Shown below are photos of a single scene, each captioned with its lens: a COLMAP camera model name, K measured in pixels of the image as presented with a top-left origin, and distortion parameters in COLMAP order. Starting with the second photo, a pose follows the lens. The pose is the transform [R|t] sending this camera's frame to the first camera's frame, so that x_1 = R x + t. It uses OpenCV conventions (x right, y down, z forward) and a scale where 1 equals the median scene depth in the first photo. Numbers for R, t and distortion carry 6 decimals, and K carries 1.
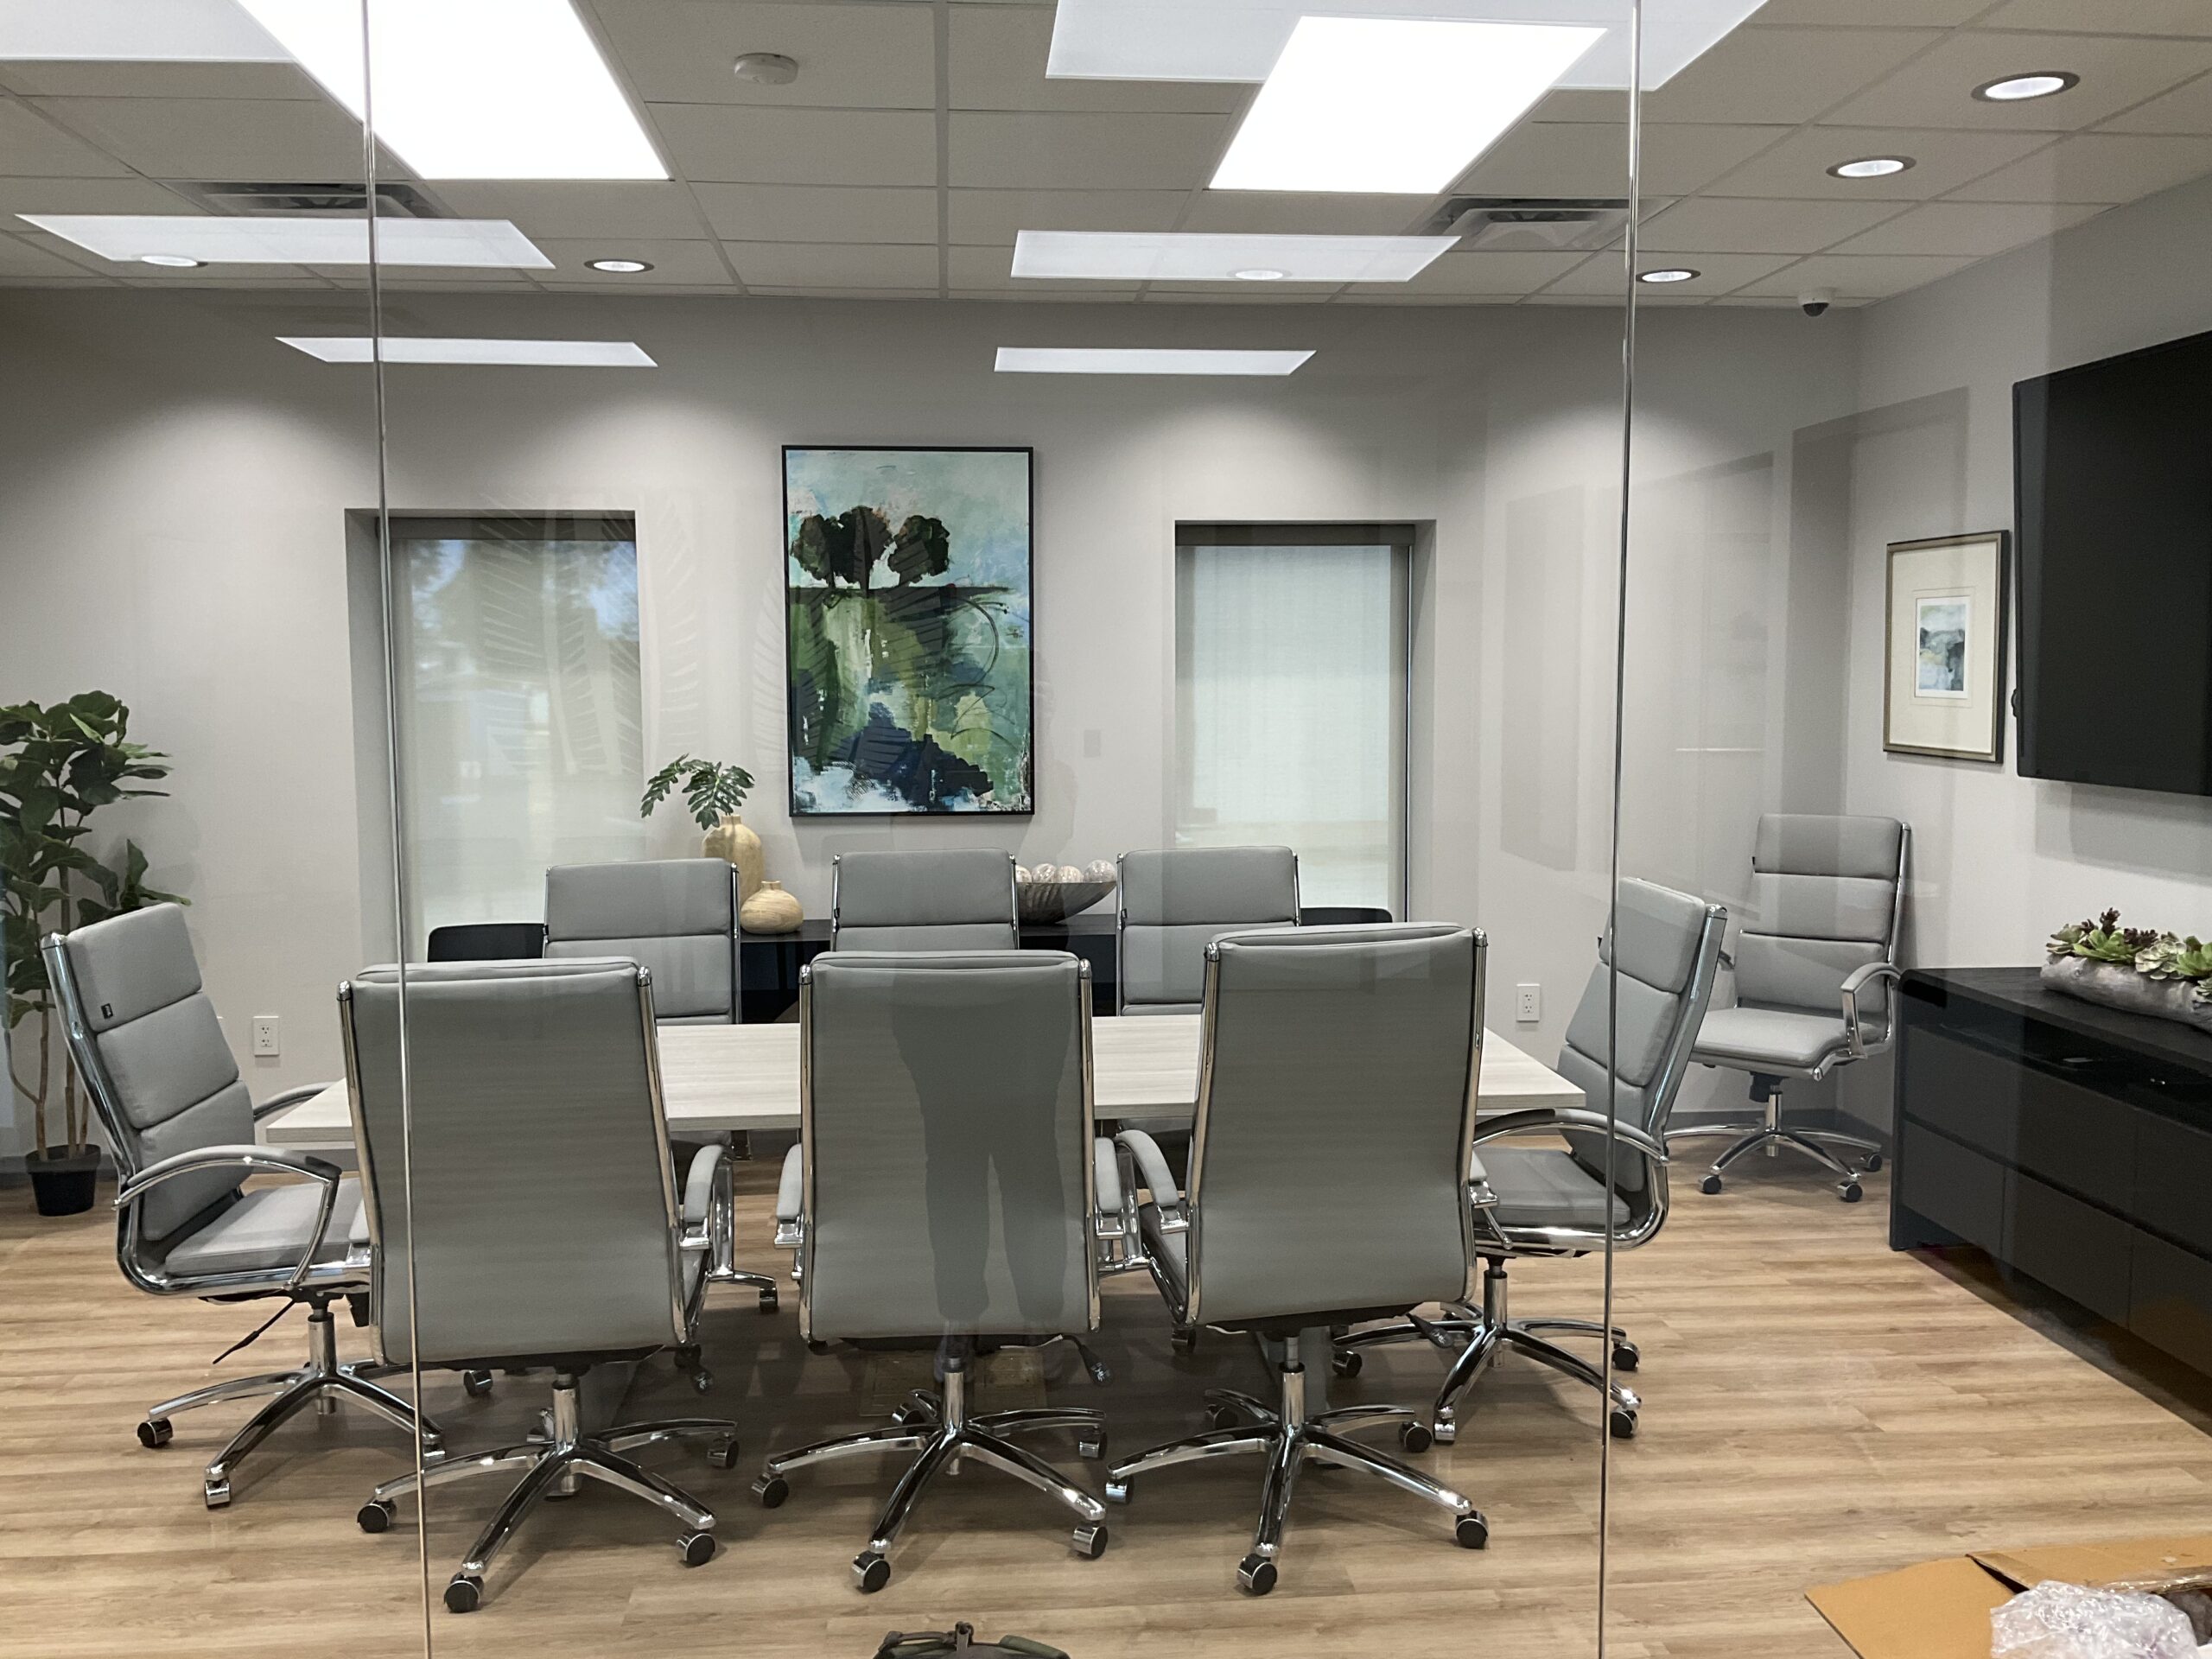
lens RADIAL K [[1856.2, 0, 1088.7], [0, 1856.2, 831.1], [0, 0, 1]] dist [0.088882, -0.198327]
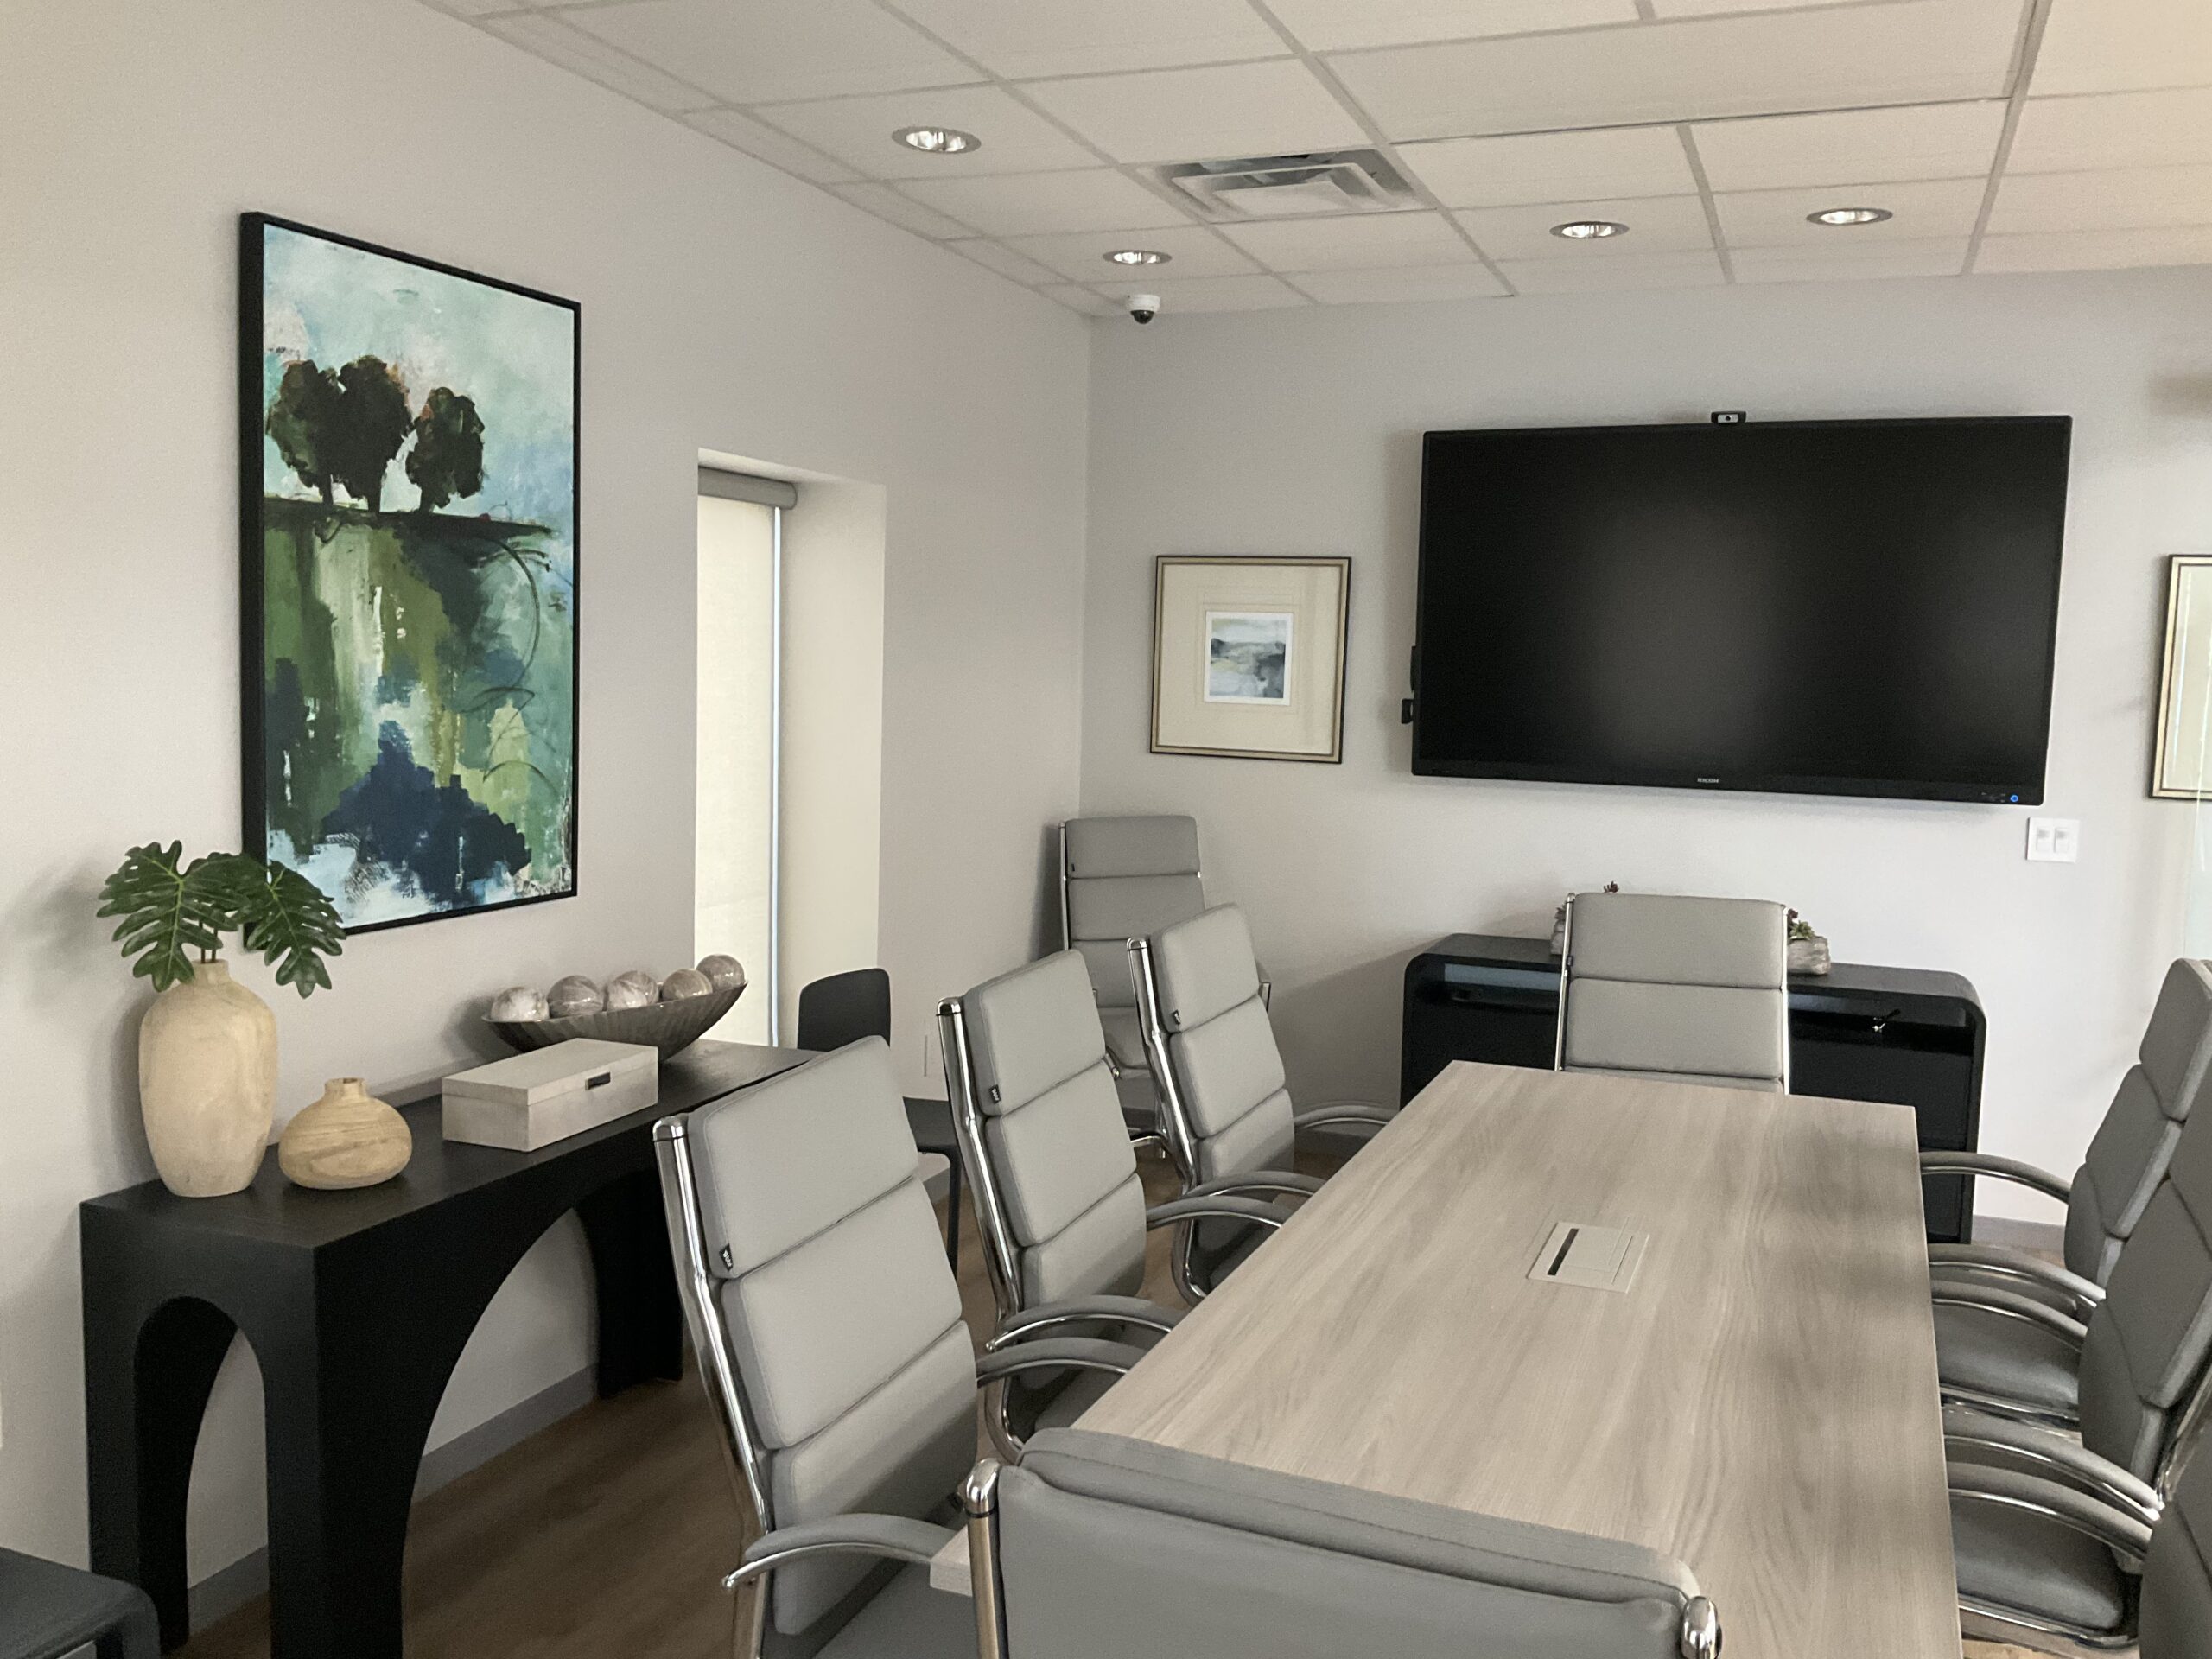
lens RADIAL K [[1856.2, 0, 1132.0], [0, 1856.2, 822.3], [0, 0, 1]] dist [0.088882, -0.198327]
pose [[0.420571, -0.065844, 0.904867, -0.525831], [0.050819, 0.997507, 0.048965, -0.055777], [-0.905835, 0.025391, 0.422868, 0.574760]]
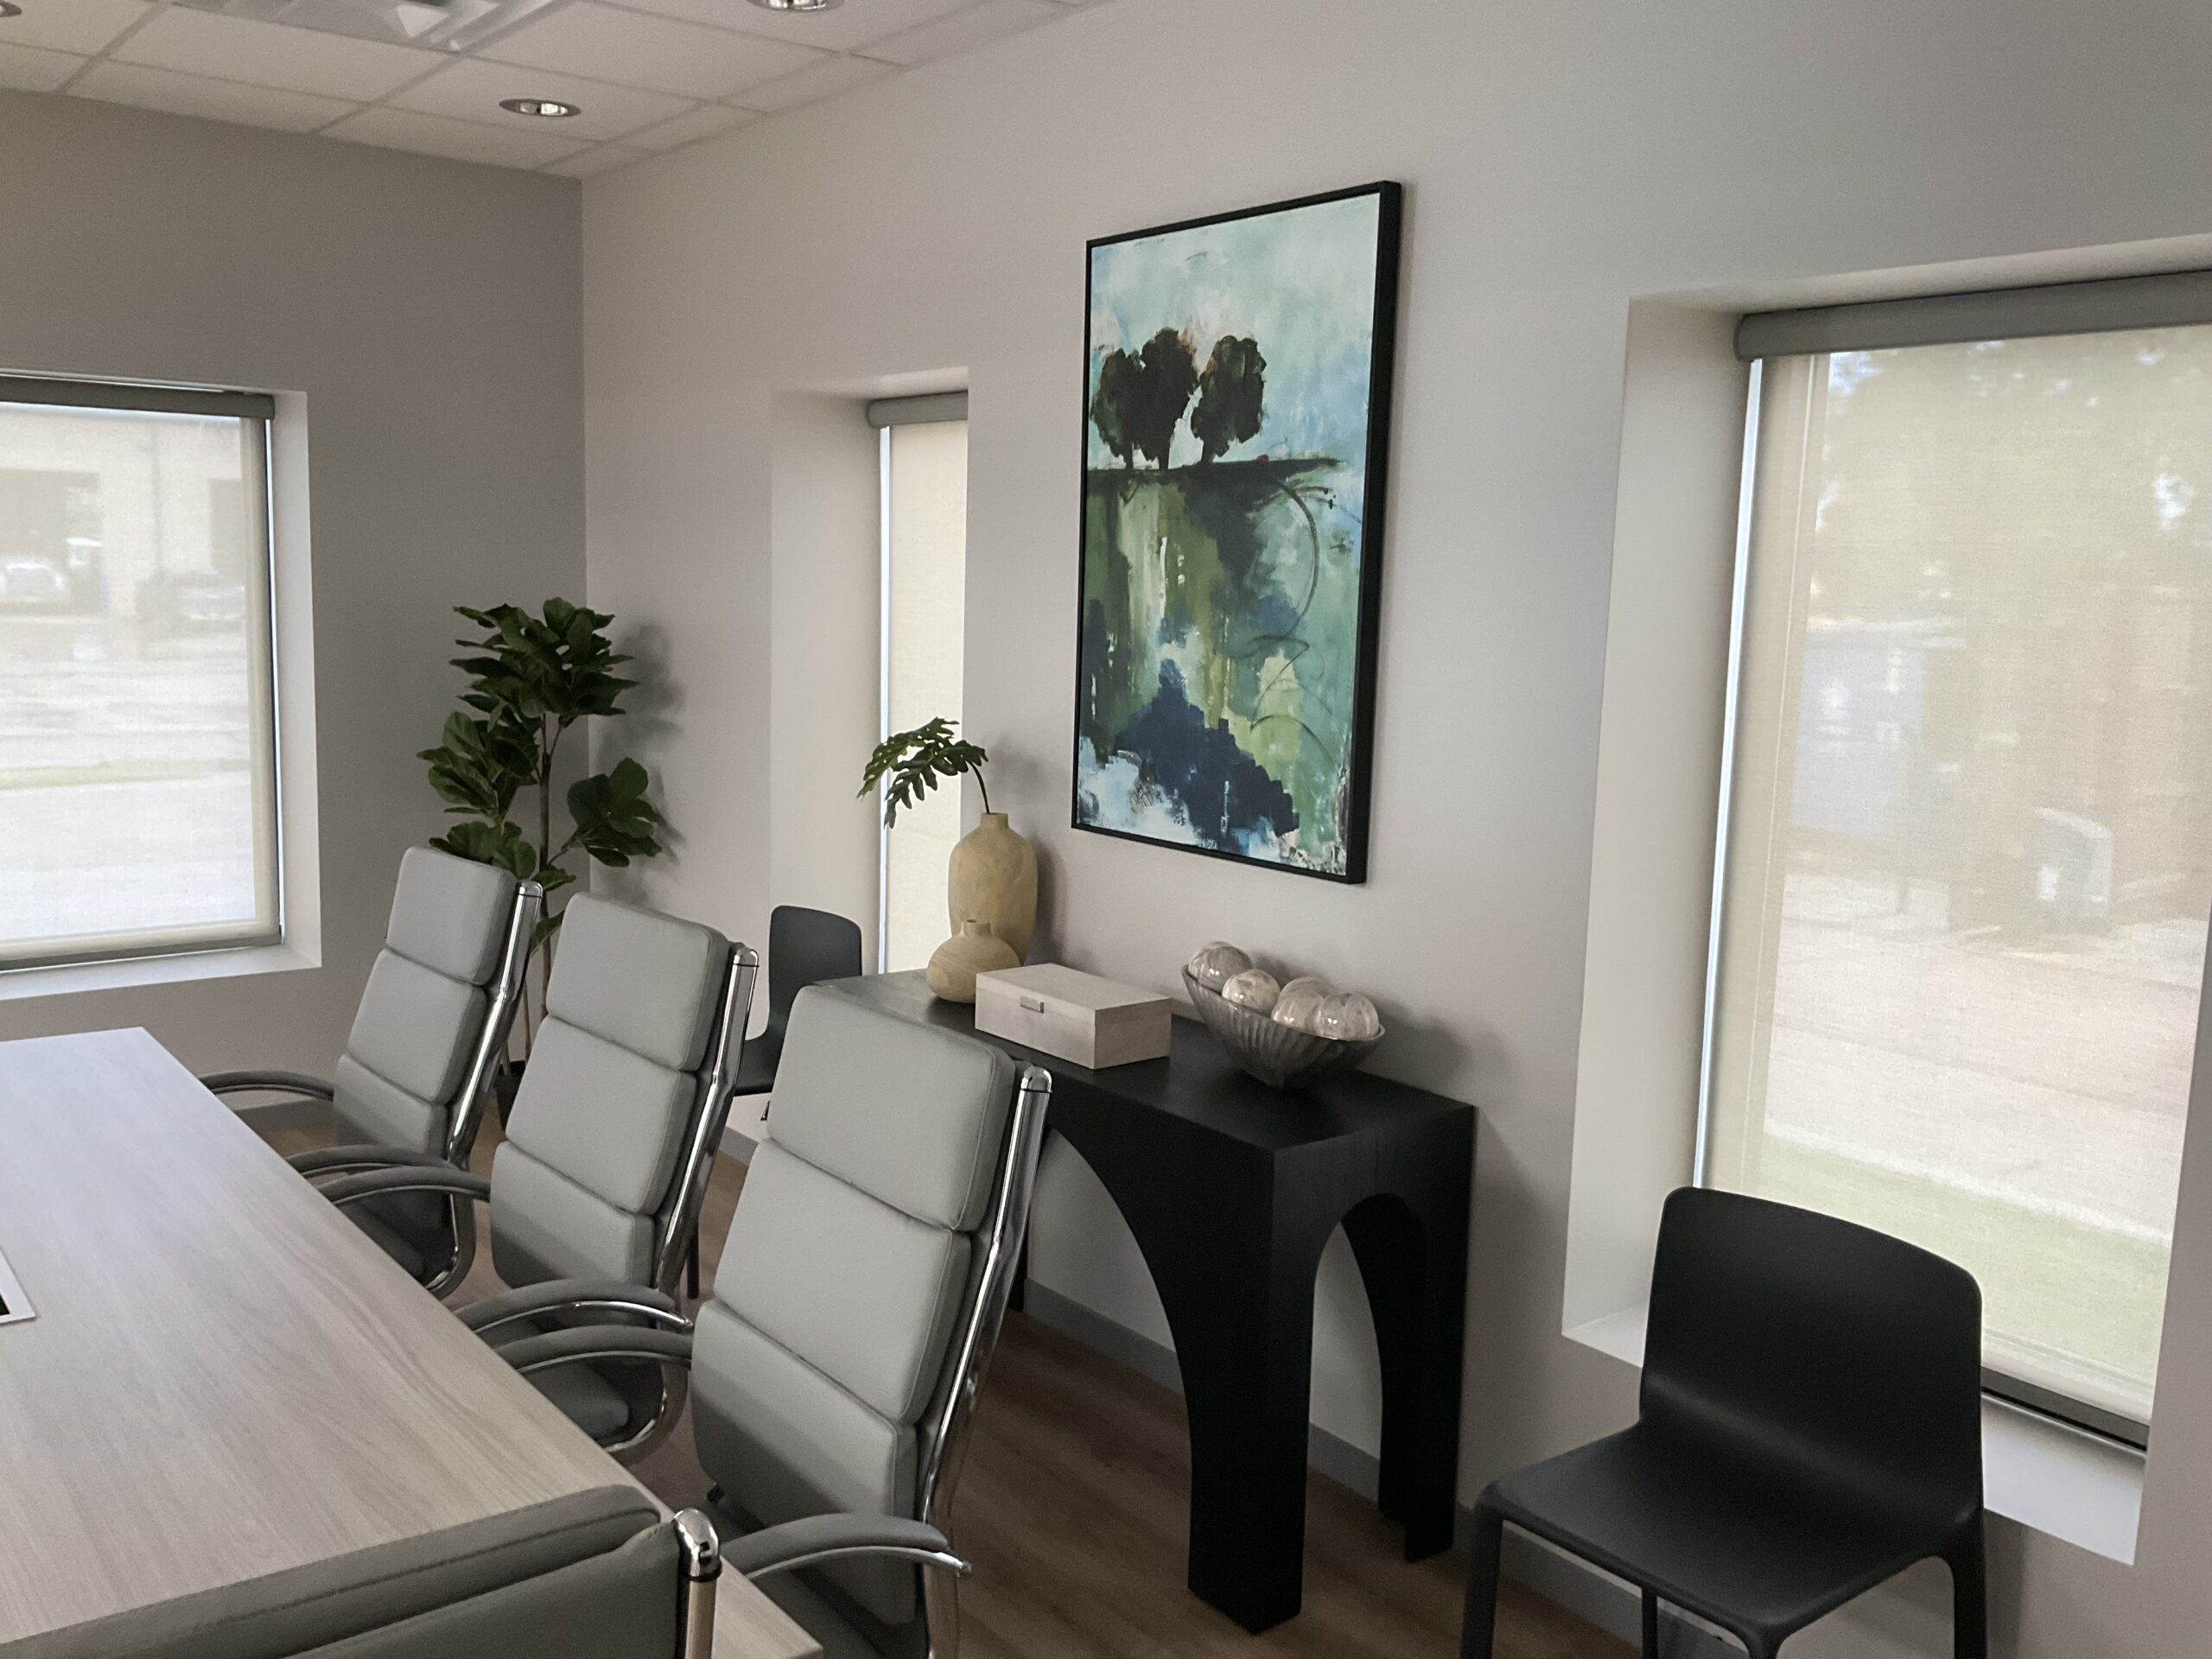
lens RADIAL K [[1856.2, 0, 1057.9], [0, 1856.2, 829.7], [0, 0, 1]] dist [0.088882, -0.198327]
pose [[0.560626, 0.133373, -0.817258, 0.368025], [-0.101142, 0.990583, 0.092277, -0.066895], [0.821869, 0.030926, 0.568836, 0.634214]]
